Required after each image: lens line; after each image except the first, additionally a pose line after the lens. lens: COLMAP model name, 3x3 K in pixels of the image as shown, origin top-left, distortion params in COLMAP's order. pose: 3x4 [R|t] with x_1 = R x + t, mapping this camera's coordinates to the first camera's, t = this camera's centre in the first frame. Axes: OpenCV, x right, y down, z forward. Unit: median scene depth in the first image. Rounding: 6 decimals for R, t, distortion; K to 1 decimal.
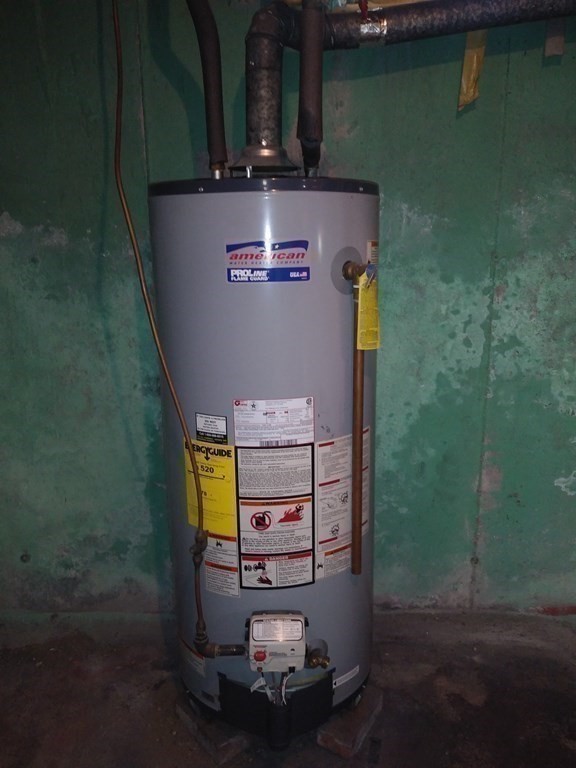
lens RADIAL K [[619.4, 0, 306.8], [0, 619.4, 389.1], [0, 0, 1]] dist [0.025052, -0.056127]
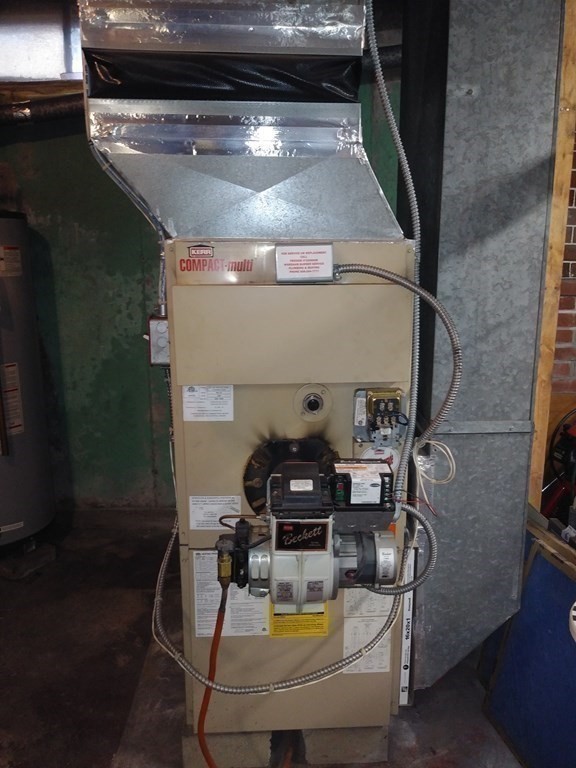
lens RADIAL K [[619.4, 0, 306.8], [0, 619.4, 389.1], [0, 0, 1]] dist [0.025052, -0.056127]
pose [[0.999269, -0.001004, 0.038209, 0.615700], [0.001777, 0.999795, -0.020184, 0.126400], [-0.038181, 0.020237, 0.999066, -0.480223]]
